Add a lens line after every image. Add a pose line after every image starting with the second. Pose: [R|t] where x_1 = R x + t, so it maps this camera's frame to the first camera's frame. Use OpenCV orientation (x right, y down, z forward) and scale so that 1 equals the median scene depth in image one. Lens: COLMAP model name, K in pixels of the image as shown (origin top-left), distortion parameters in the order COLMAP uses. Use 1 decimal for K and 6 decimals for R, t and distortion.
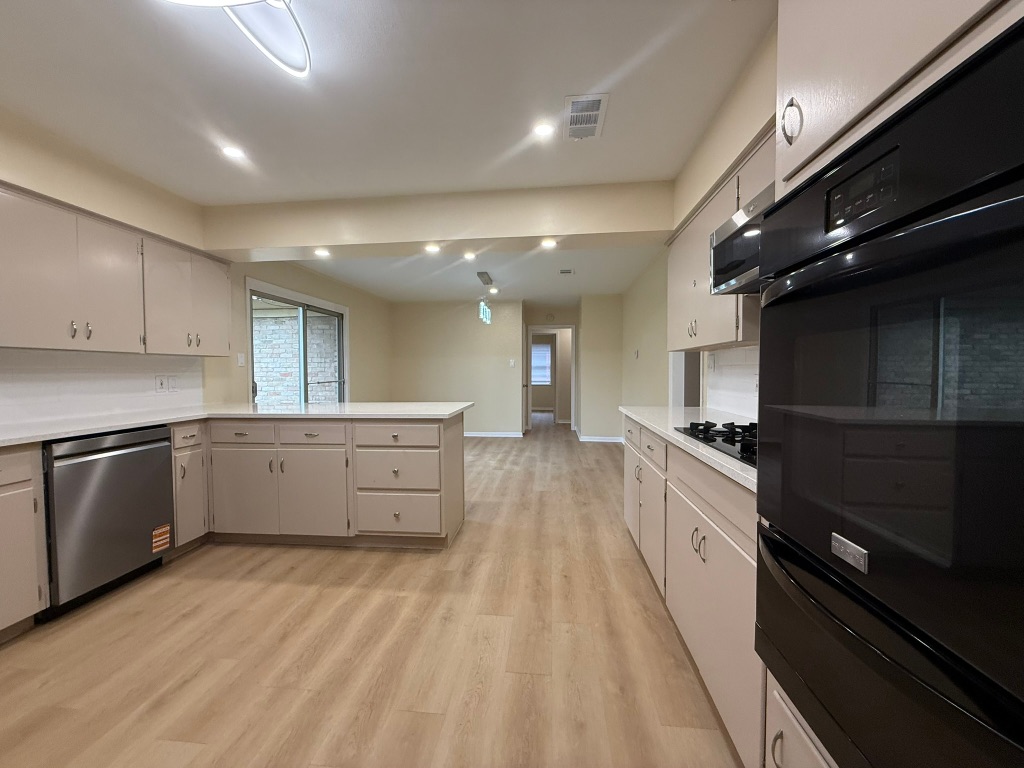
lens RADIAL K [[406.2, 0, 508.3], [0, 406.2, 383.0], [0, 0, 1]] dist [0.000345, 0.000171]
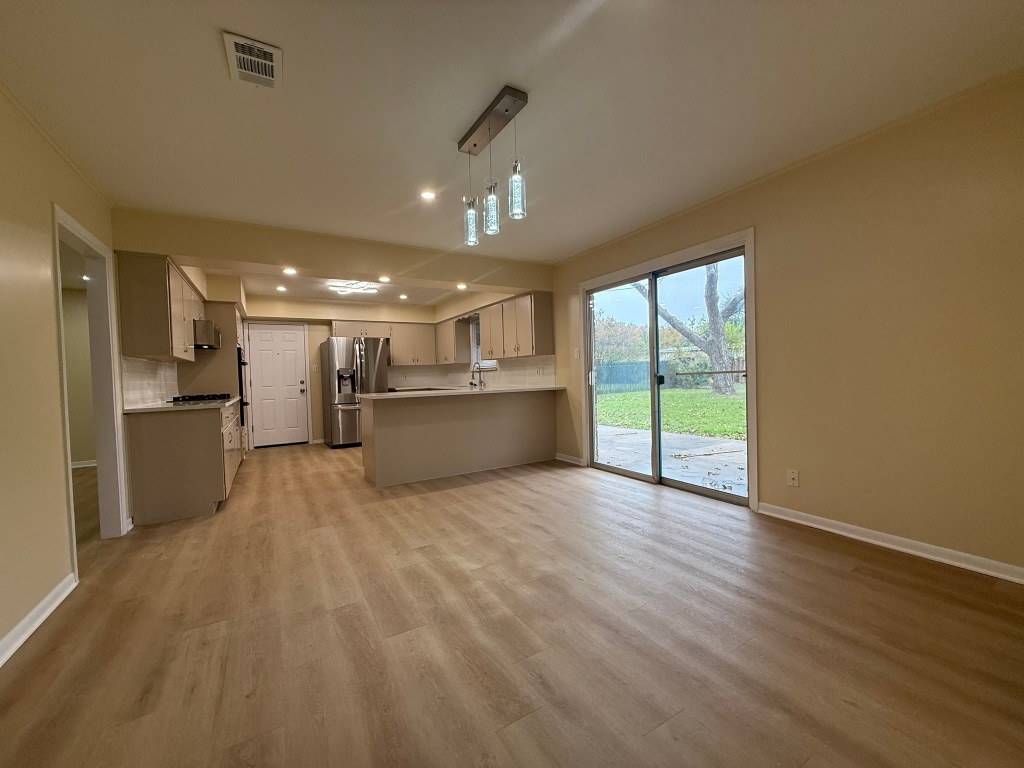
lens RADIAL K [[406.2, 0, 508.3], [0, 406.2, 383.0], [0, 0, 1]] dist [0.000345, 0.000171]
pose [[-0.801993, 0.043330, -0.595759, 0.359270], [0.016793, 0.998607, 0.050024, -0.048487], [0.597097, 0.030115, -0.801604, 2.721251]]
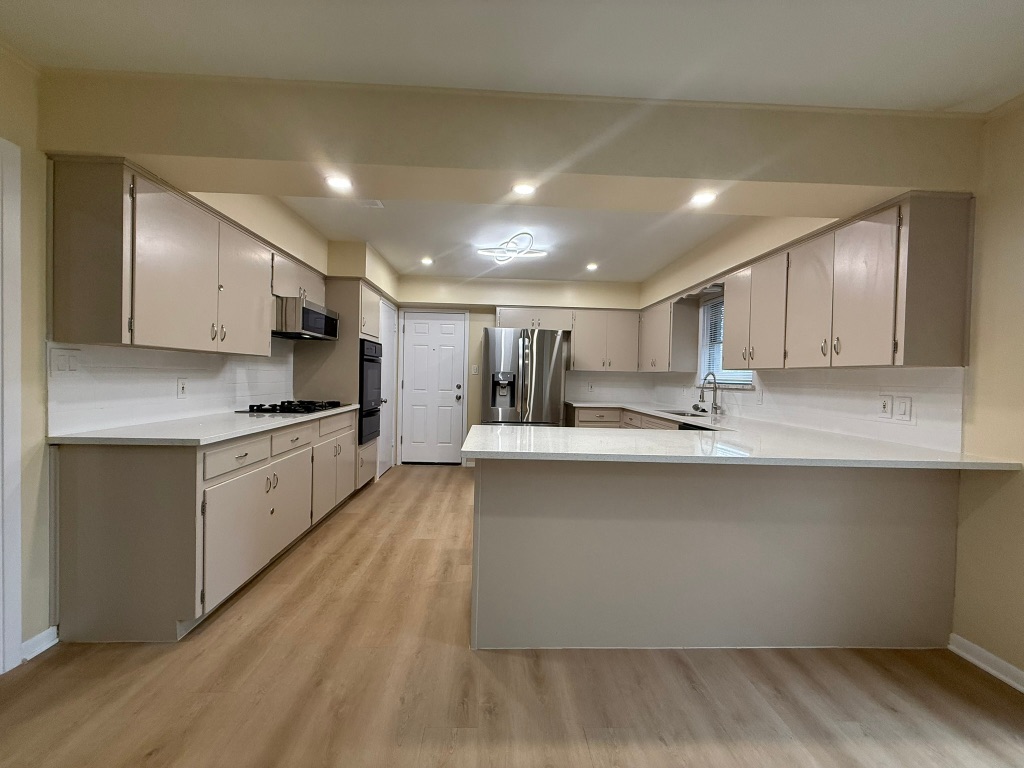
lens RADIAL K [[406.2, 0, 508.3], [0, 406.2, 383.0], [0, 0, 1]] dist [0.000345, 0.000171]
pose [[-0.989362, -0.016216, -0.144565, -0.087540], [-0.023554, 0.998512, 0.049193, -0.069925], [0.143552, 0.052075, -0.988272, 1.881695]]
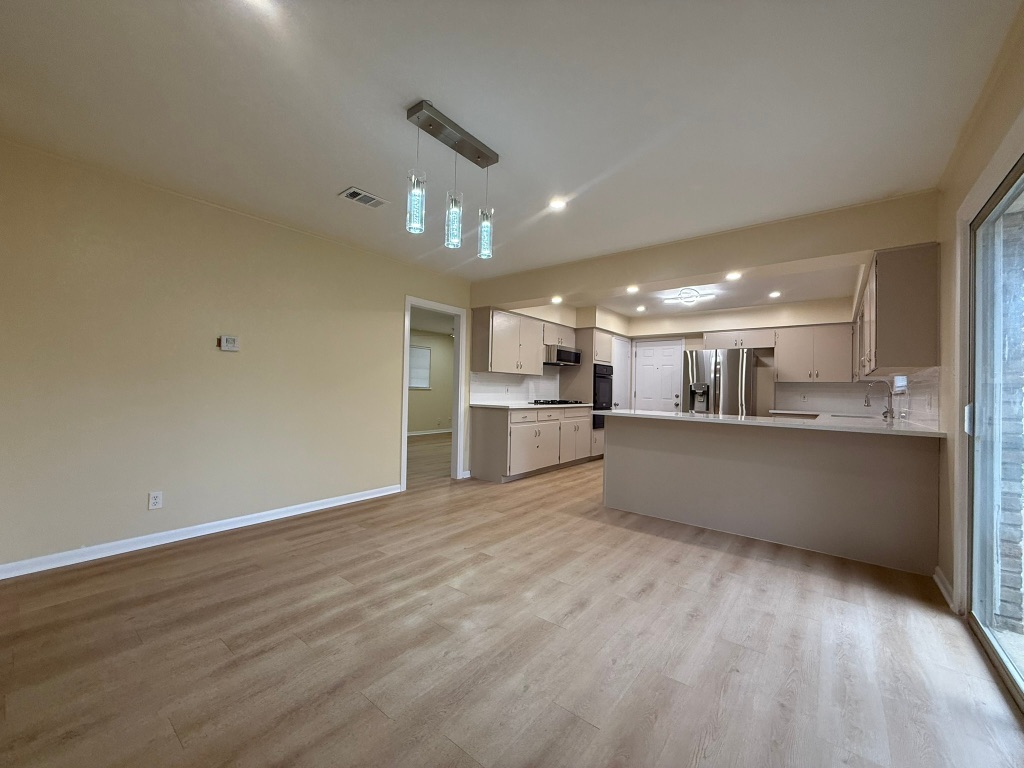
lens RADIAL K [[408.3, 0, 508.4], [0, 408.3, 382.1], [0, 0, 1]] dist [-0.000527, 0.000108]
pose [[-0.844100, -0.005397, 0.536159, -0.635579], [-0.003449, 0.999983, 0.004636, -0.046096], [-0.536175, 0.002064, -0.844104, 2.659445]]
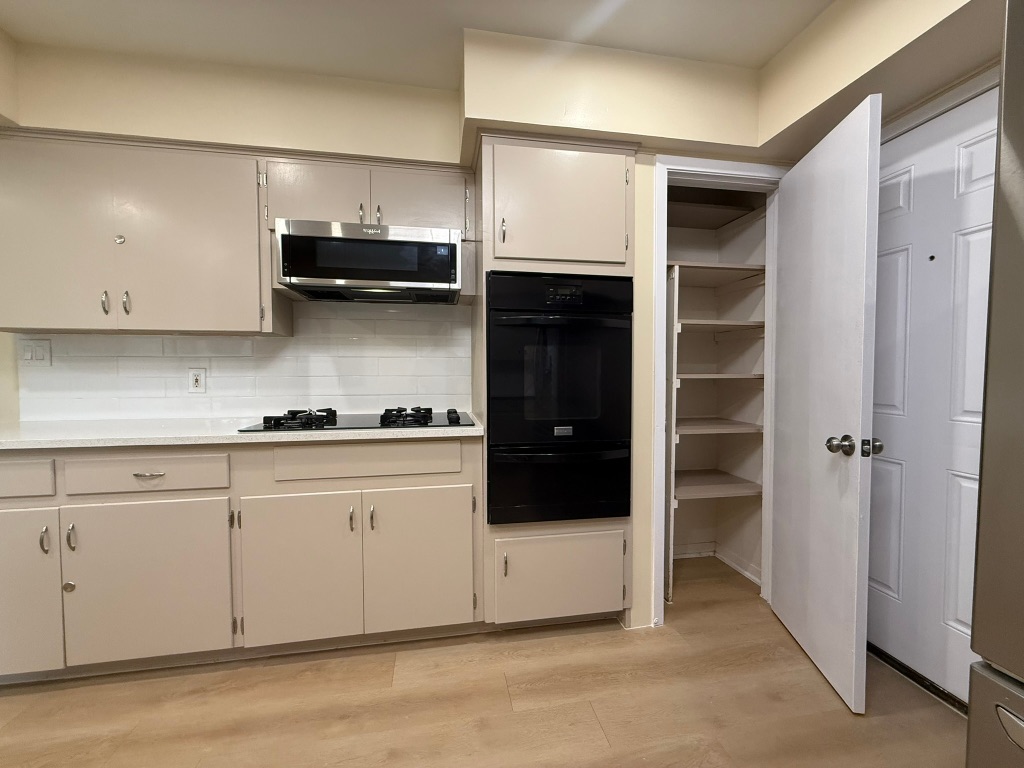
lens RADIAL K [[408.3, 0, 508.4], [0, 408.3, 382.1], [0, 0, 1]] dist [-0.000527, 0.000108]
pose [[-0.278780, -0.023459, 0.960068, -0.379500], [0.031510, 0.998940, 0.033559, 0.001163], [-0.959838, 0.039607, -0.277745, 0.499839]]
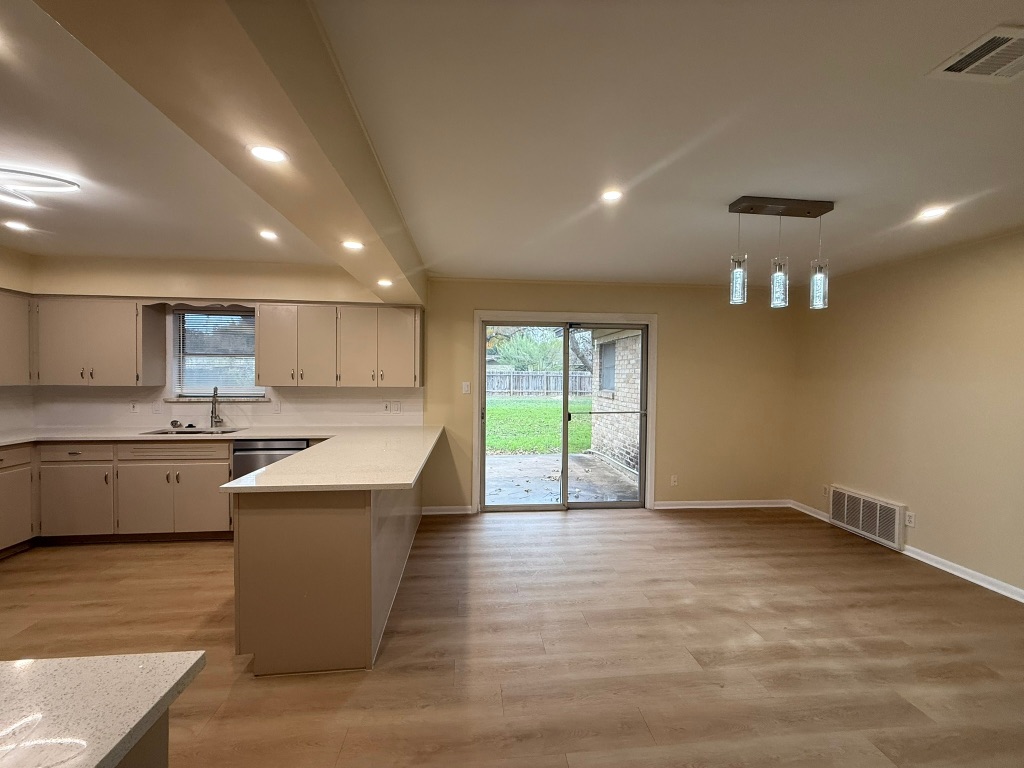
lens RADIAL K [[406.2, 0, 508.3], [0, 406.2, 383.0], [0, 0, 1]] dist [0.000345, 0.000171]
pose [[0.198589, 0.024512, -0.979776, 0.631124], [-0.041015, 0.999019, 0.016680, -0.135517], [0.979224, 0.036873, 0.199399, 1.302065]]
